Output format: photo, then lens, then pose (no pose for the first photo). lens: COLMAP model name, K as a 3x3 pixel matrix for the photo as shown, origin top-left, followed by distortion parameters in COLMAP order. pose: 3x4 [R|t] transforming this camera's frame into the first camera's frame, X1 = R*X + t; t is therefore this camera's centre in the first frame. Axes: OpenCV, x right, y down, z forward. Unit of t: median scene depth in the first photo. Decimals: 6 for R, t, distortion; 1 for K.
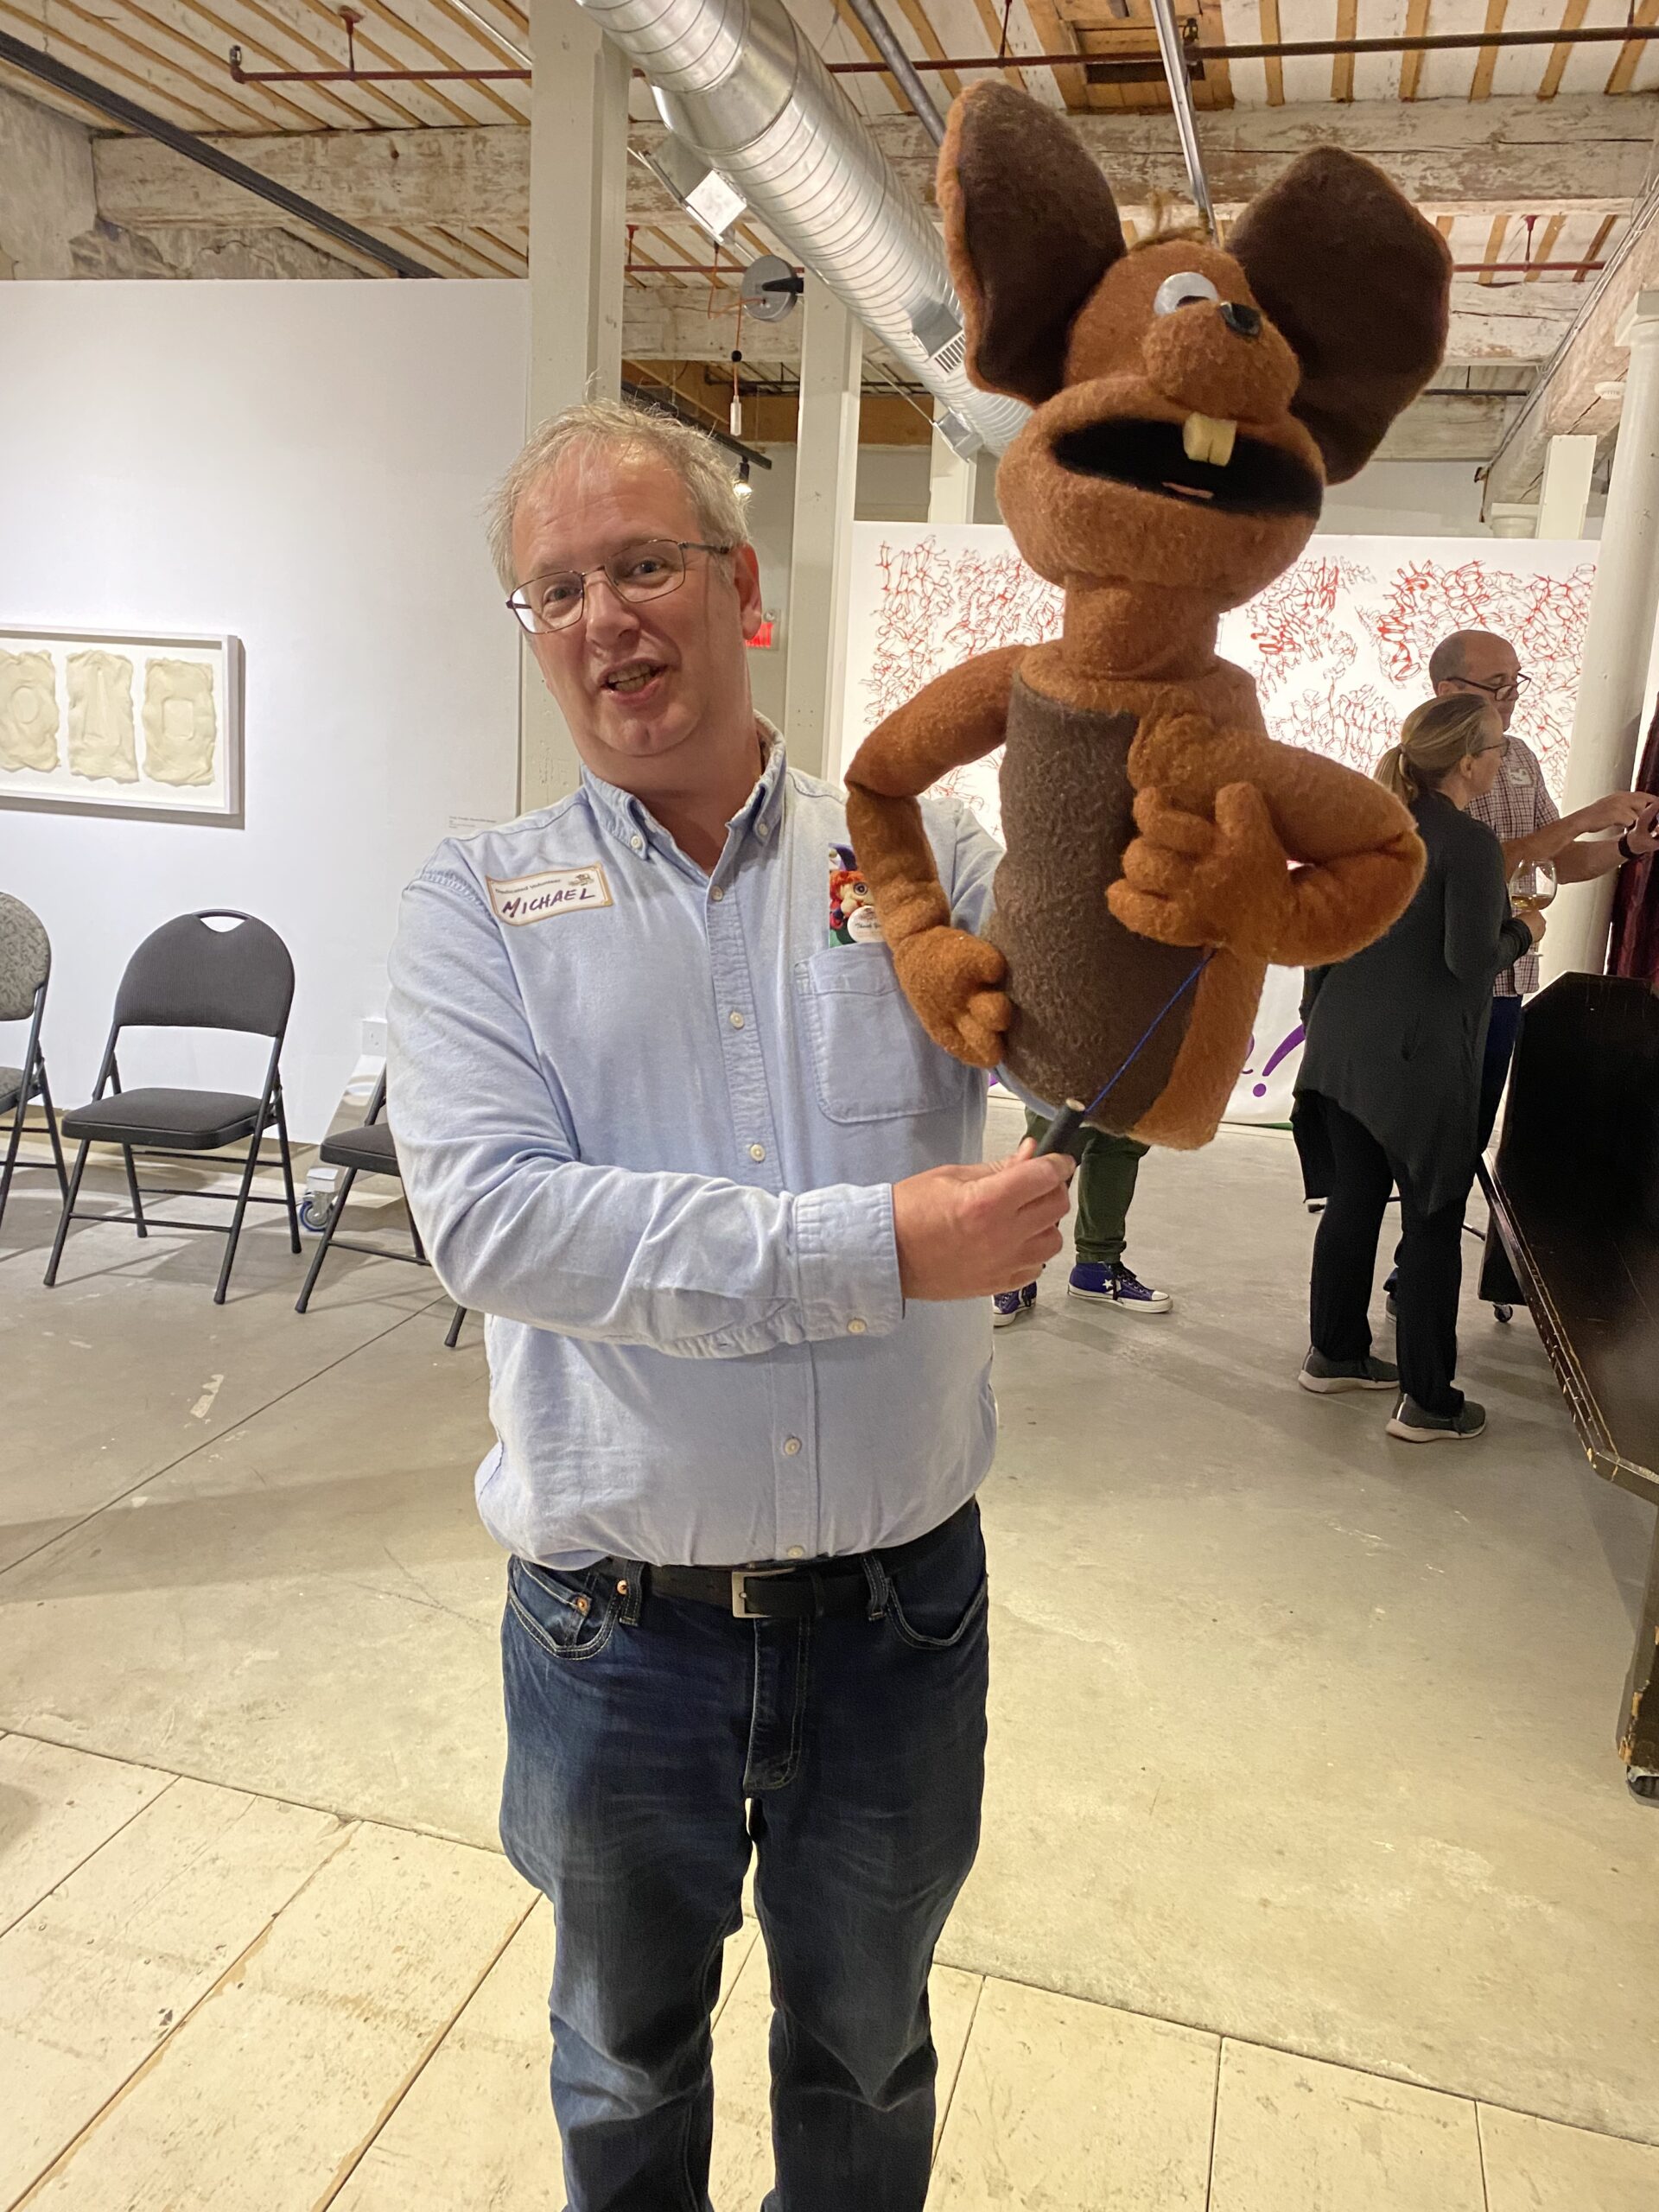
lens RADIAL K [[1703.0, 0, 829.5], [0, 1703.0, 1106.0], [0, 0, 1]] dist [0.010836, 0.002260]
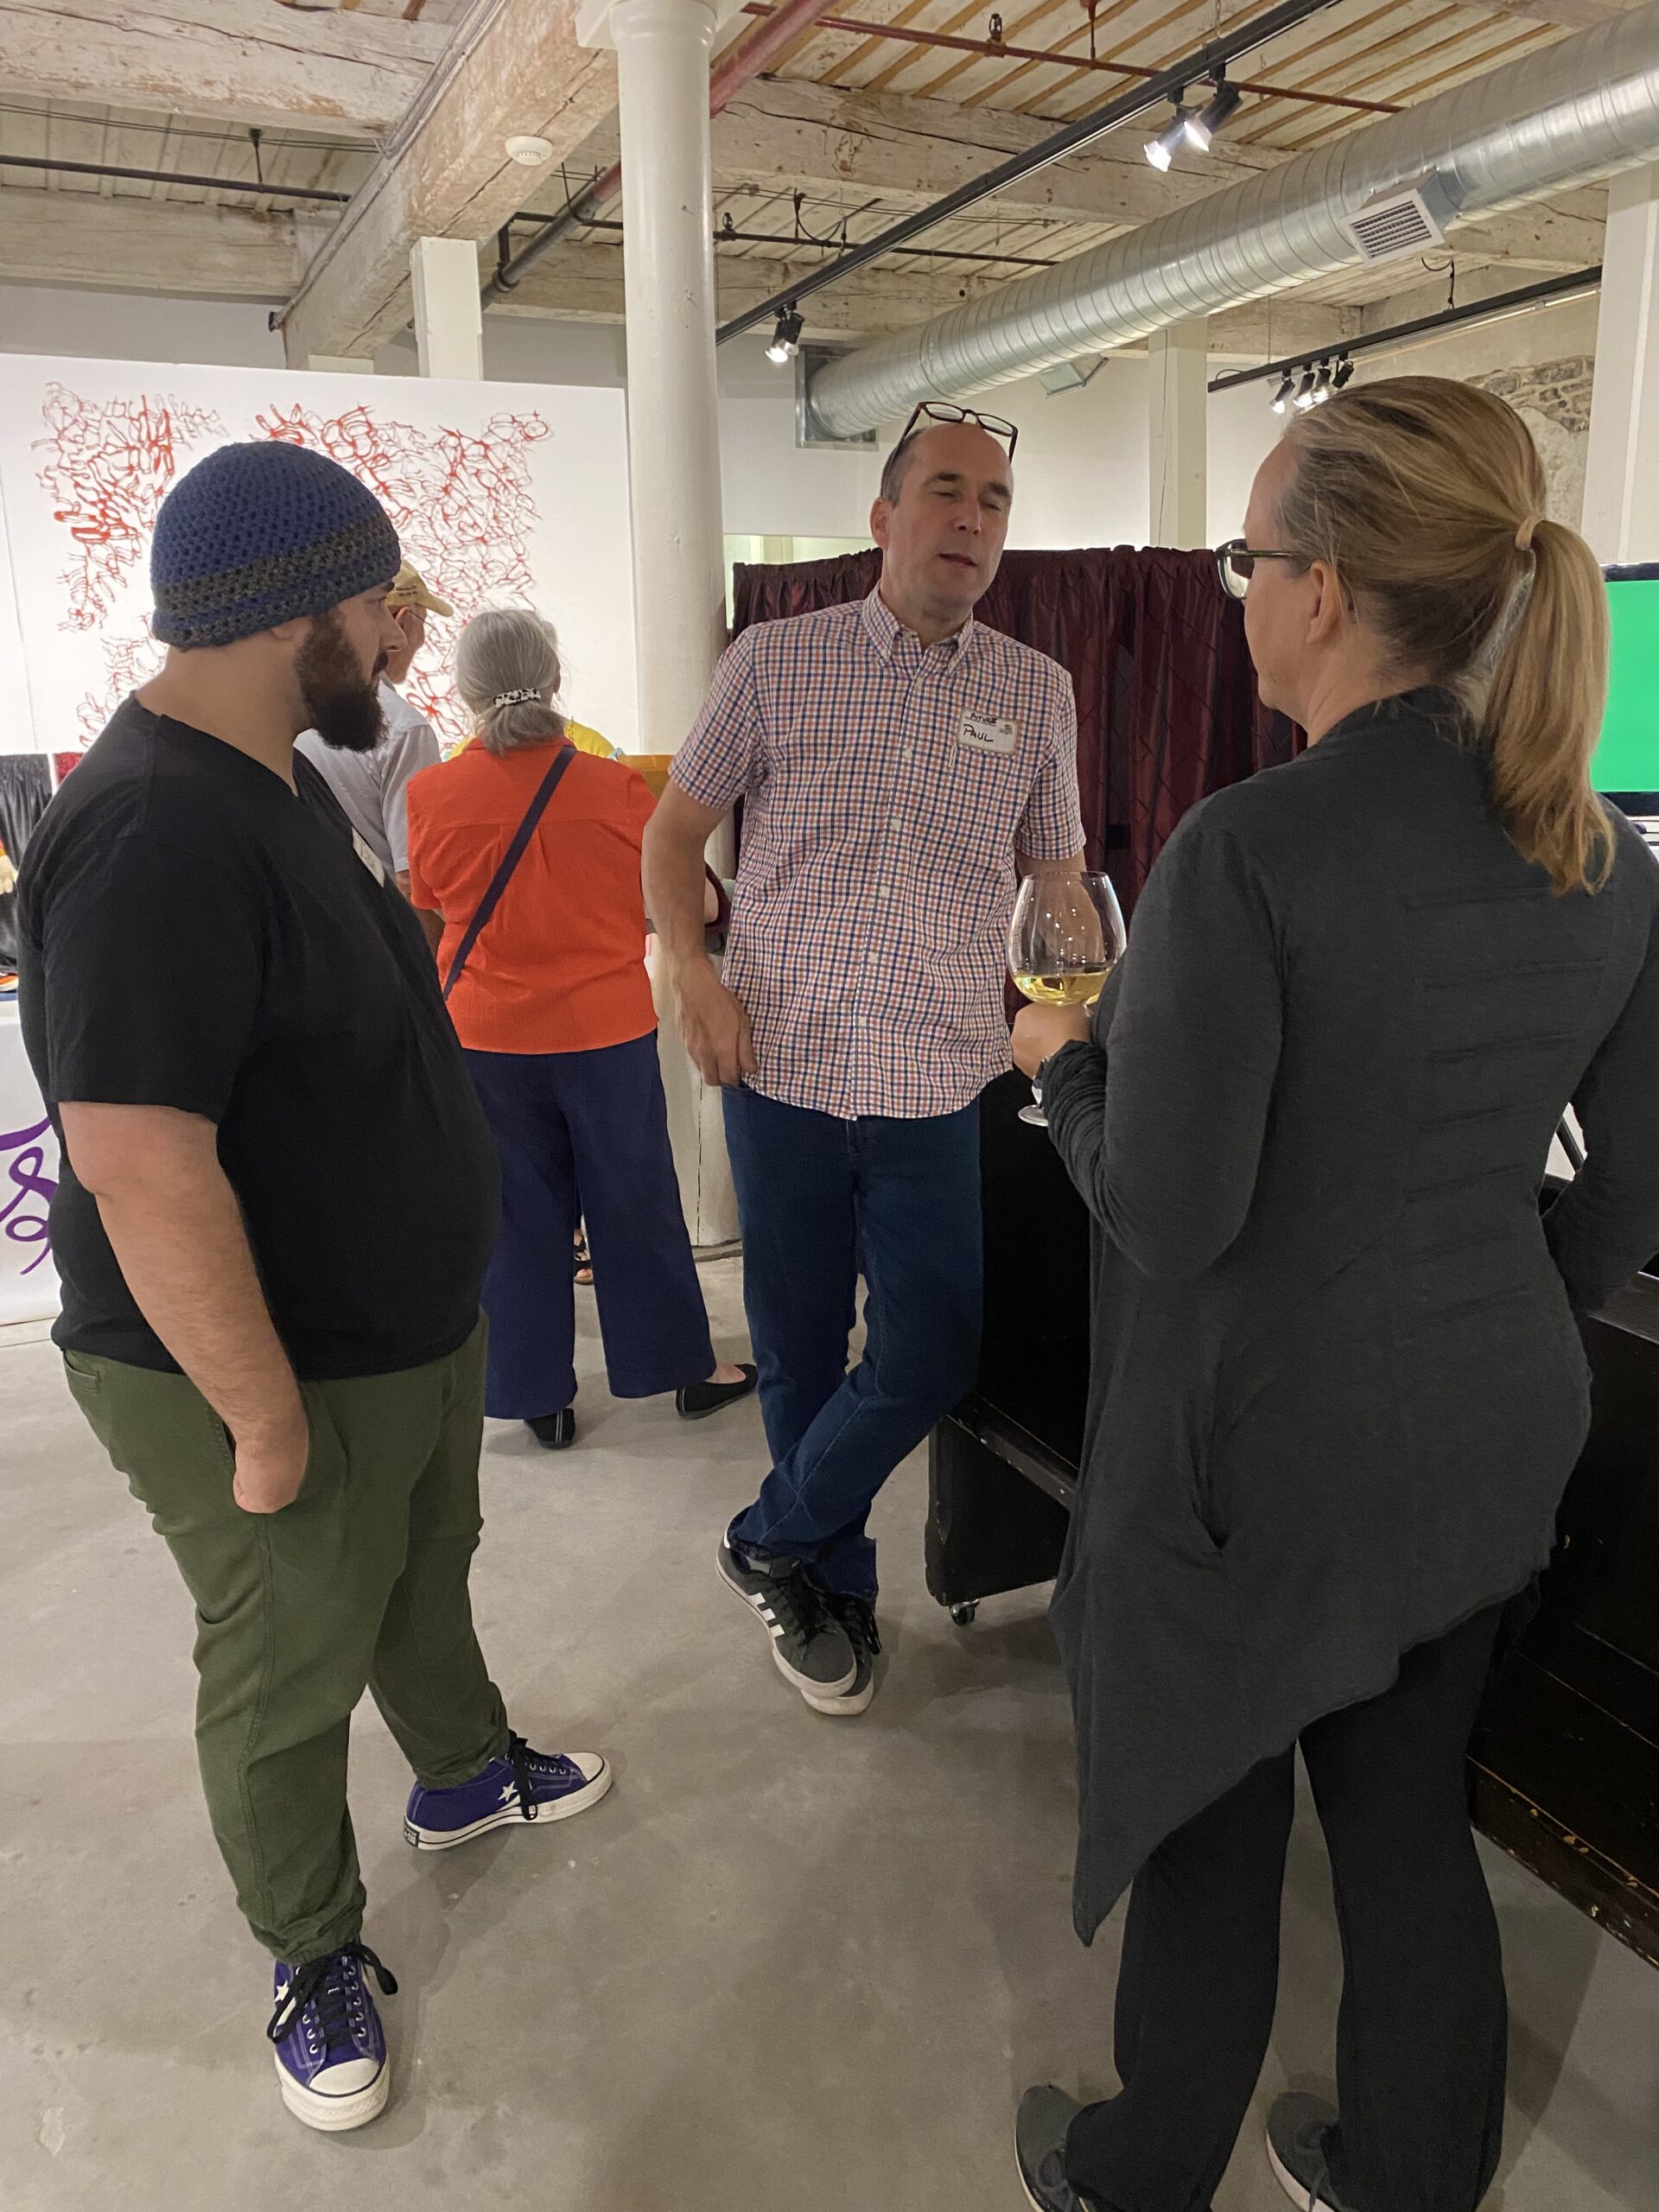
lens RADIAL K [[1703.0, 0, 829.5], [0, 1703.0, 1106.0], [0, 0, 1]] dist [0.010836, 0.002260]
pose [[0.759058, -0.218630, 0.613214, 0.021285], [0.199216, 0.974744, 0.100929, -0.063812], [-0.619793, 0.045551, 0.783442, 0.322887]]
